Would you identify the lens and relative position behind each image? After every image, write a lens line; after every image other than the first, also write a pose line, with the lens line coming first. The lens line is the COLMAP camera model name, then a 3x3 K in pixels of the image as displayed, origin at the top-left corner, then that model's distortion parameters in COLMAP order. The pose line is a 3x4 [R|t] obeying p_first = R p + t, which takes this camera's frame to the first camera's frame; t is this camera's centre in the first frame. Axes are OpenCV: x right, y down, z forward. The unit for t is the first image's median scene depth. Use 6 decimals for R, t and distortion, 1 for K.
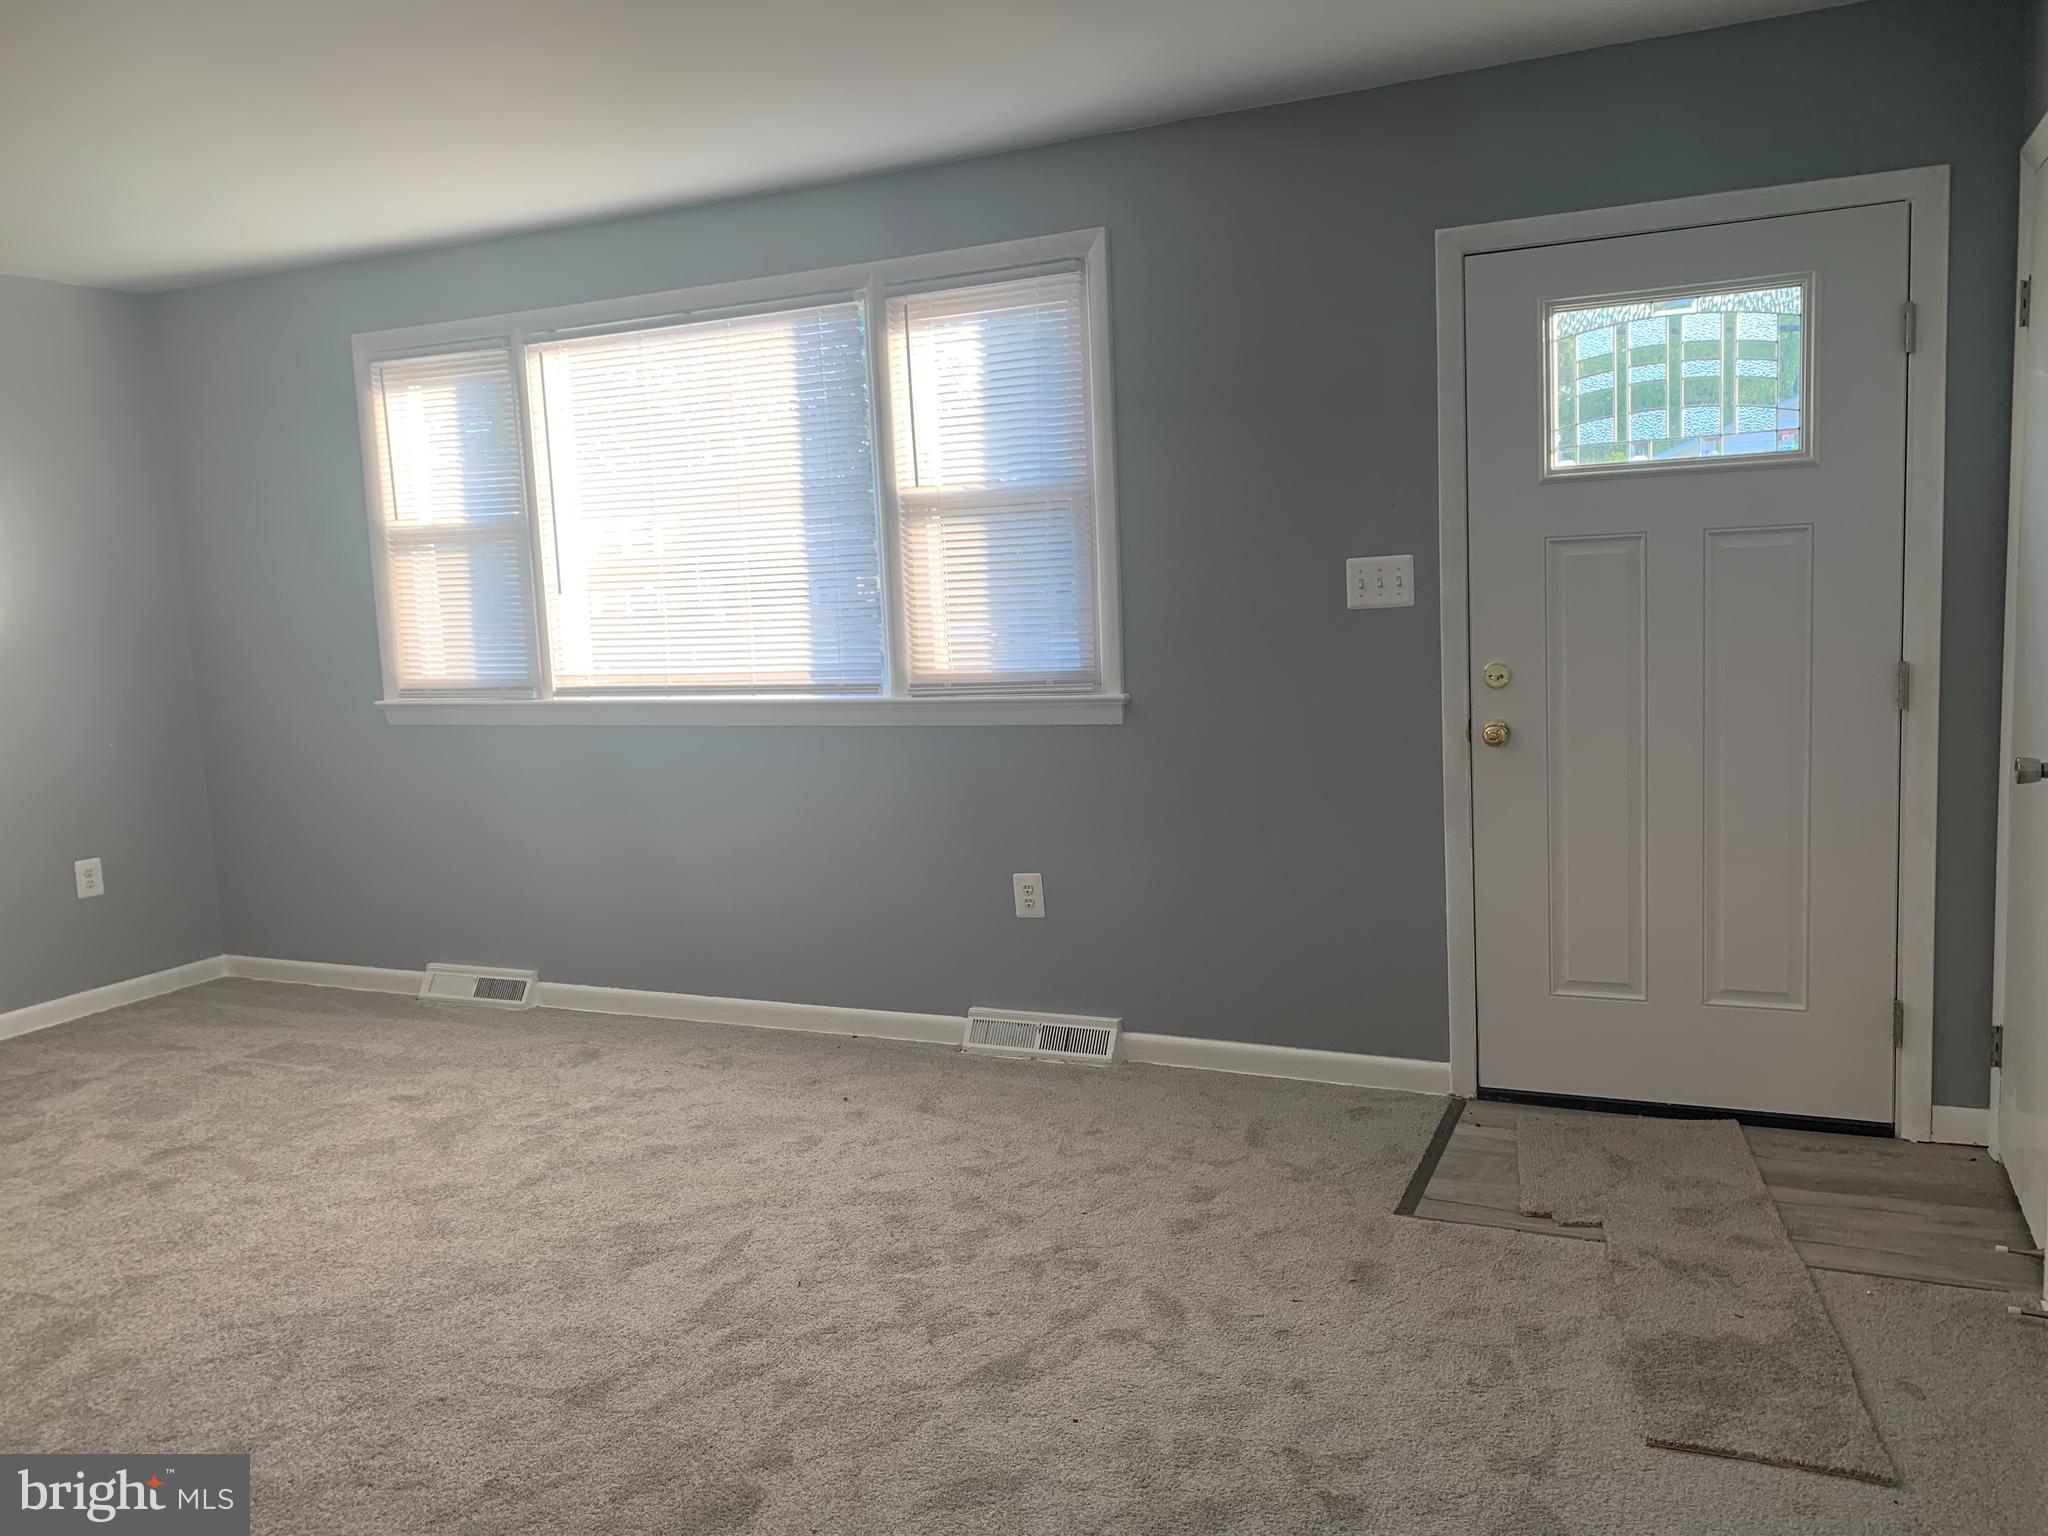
lens RADIAL K [[1561.7, 0, 1014.5], [0, 1561.7, 770.7], [0, 0, 1]] dist [0.022830, -0.011298]
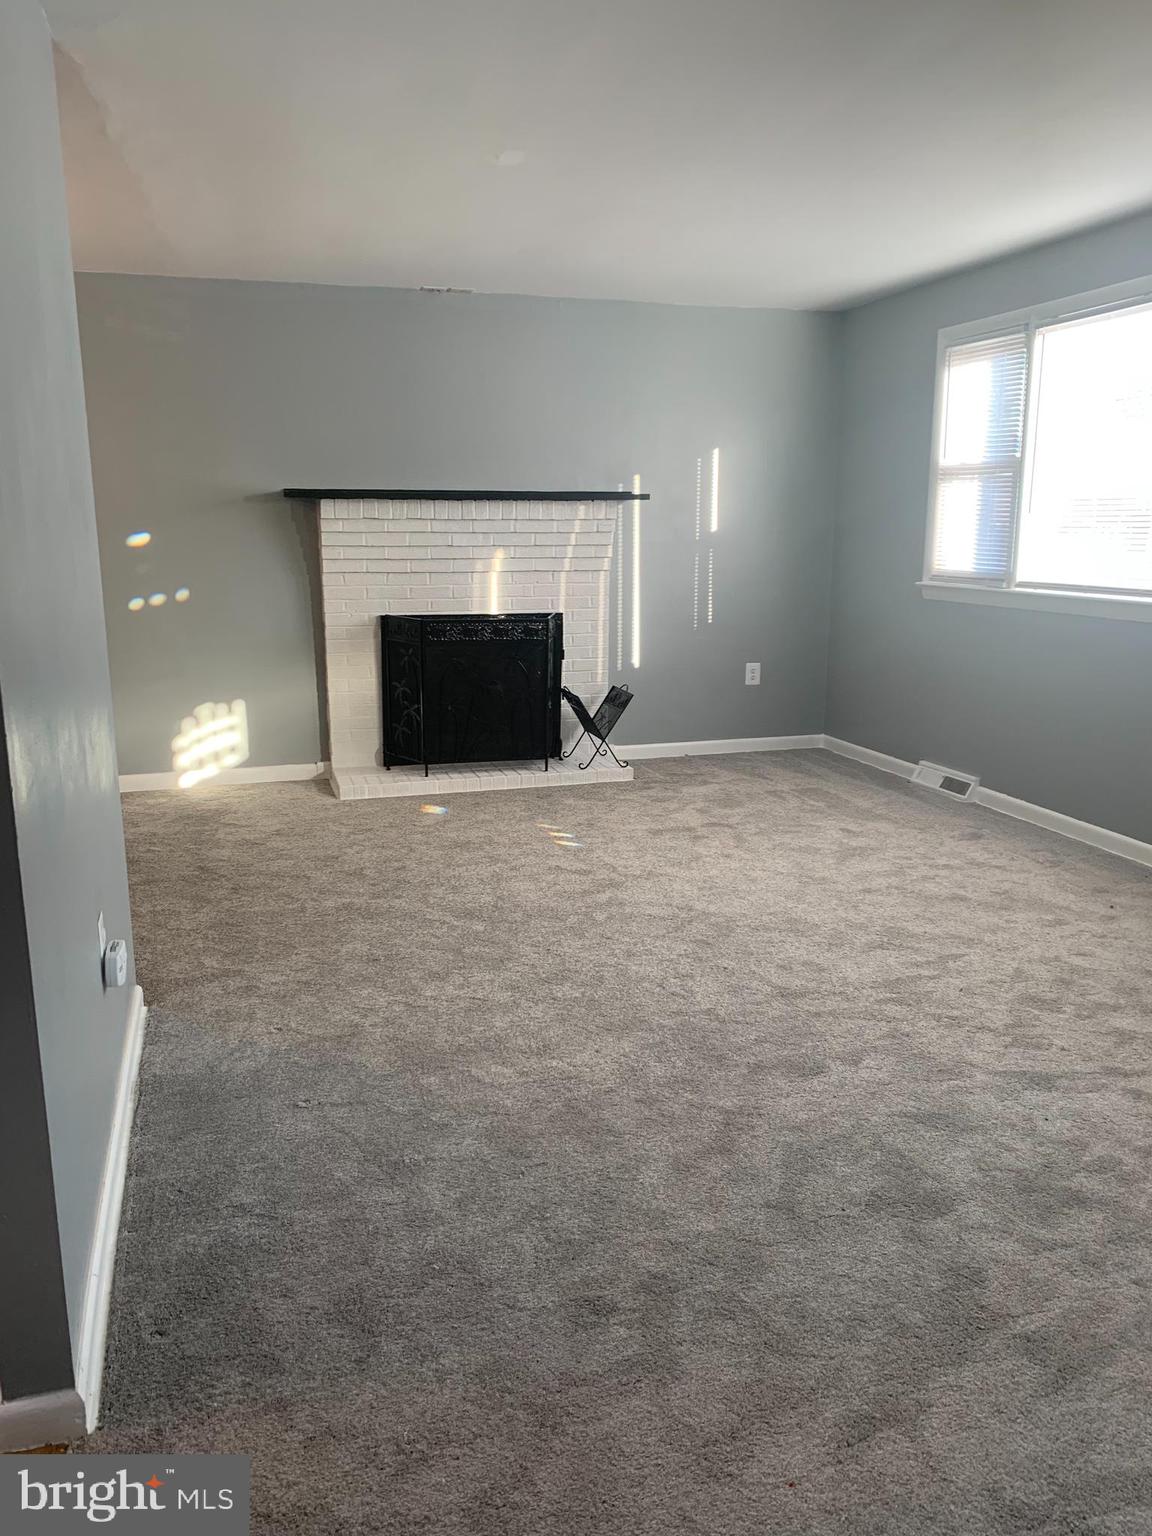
lens RADIAL K [[1171.3, 0, 565.2], [0, 1171.3, 774.2], [0, 0, 1]] dist [0.022830, -0.011298]
pose [[0.659114, 0.197897, -0.725538, 0.296214], [-0.121061, 0.980094, 0.157351, -0.000258], [0.742235, -0.015877, 0.669951, -0.011254]]
